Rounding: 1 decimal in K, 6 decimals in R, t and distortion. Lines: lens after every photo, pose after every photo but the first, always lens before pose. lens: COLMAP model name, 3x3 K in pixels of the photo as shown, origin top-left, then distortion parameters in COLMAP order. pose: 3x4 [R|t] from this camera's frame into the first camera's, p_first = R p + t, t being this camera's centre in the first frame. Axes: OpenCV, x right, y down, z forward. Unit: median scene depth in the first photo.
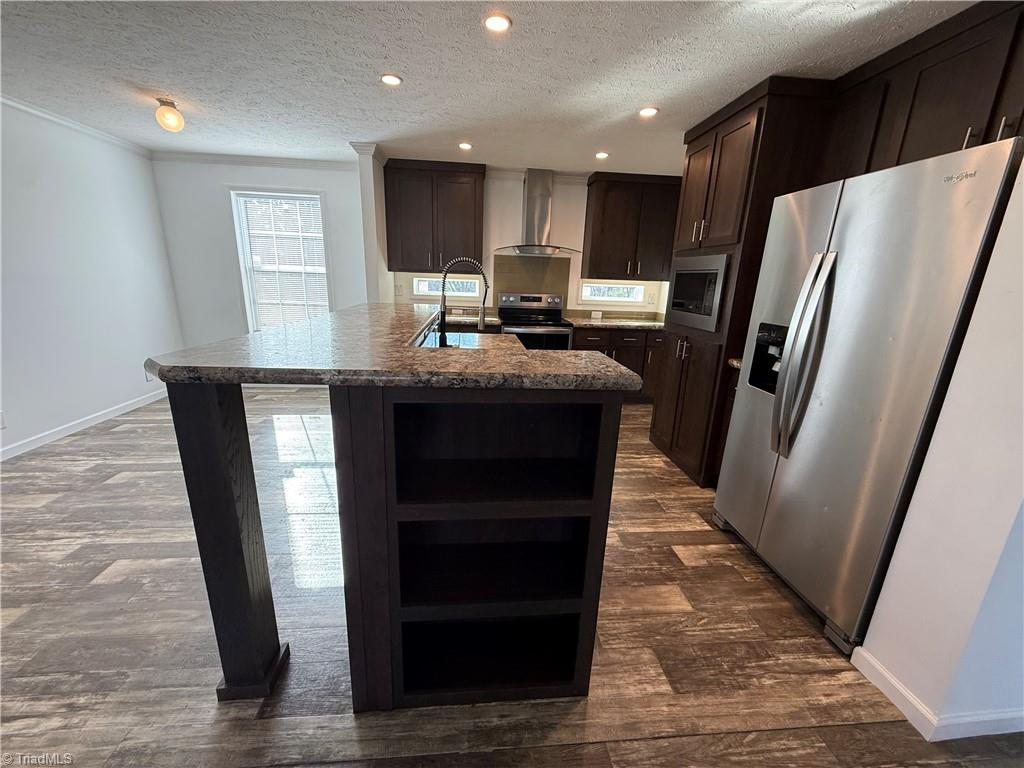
lens RADIAL K [[403.9, 0, 511.2], [0, 403.9, 386.0], [0, 0, 1]] dist [-0.000355, 0.000088]
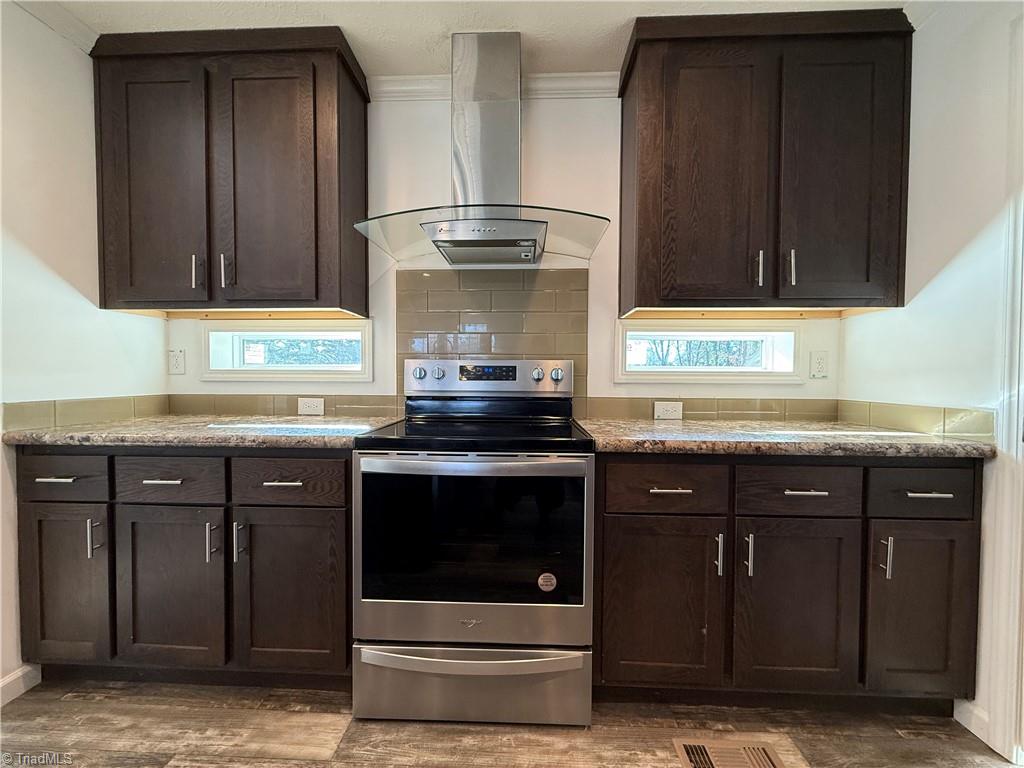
lens RADIAL K [[403.9, 0, 511.2], [0, 403.9, 386.0], [0, 0, 1]] dist [-0.000355, 0.000088]
pose [[0.990558, -0.027407, -0.134329, 0.181904], [-0.005517, 0.971052, -0.238804, -0.167002], [0.136986, 0.237291, 0.961732, 0.952824]]
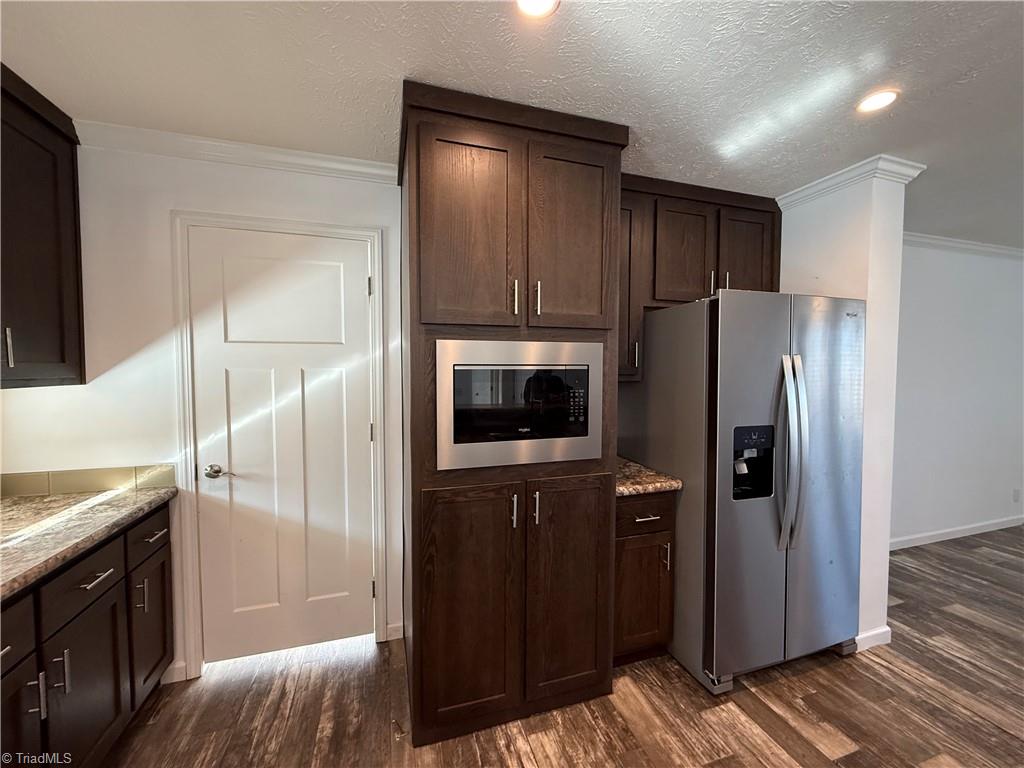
lens RADIAL K [[403.9, 0, 511.2], [0, 403.9, 386.0], [0, 0, 1]] dist [-0.000355, 0.000088]
pose [[-0.212448, -0.078612, 0.974005, -0.074016], [0.246438, 0.960230, 0.131252, -0.303324], [-0.945587, 0.267916, -0.184626, 1.012977]]
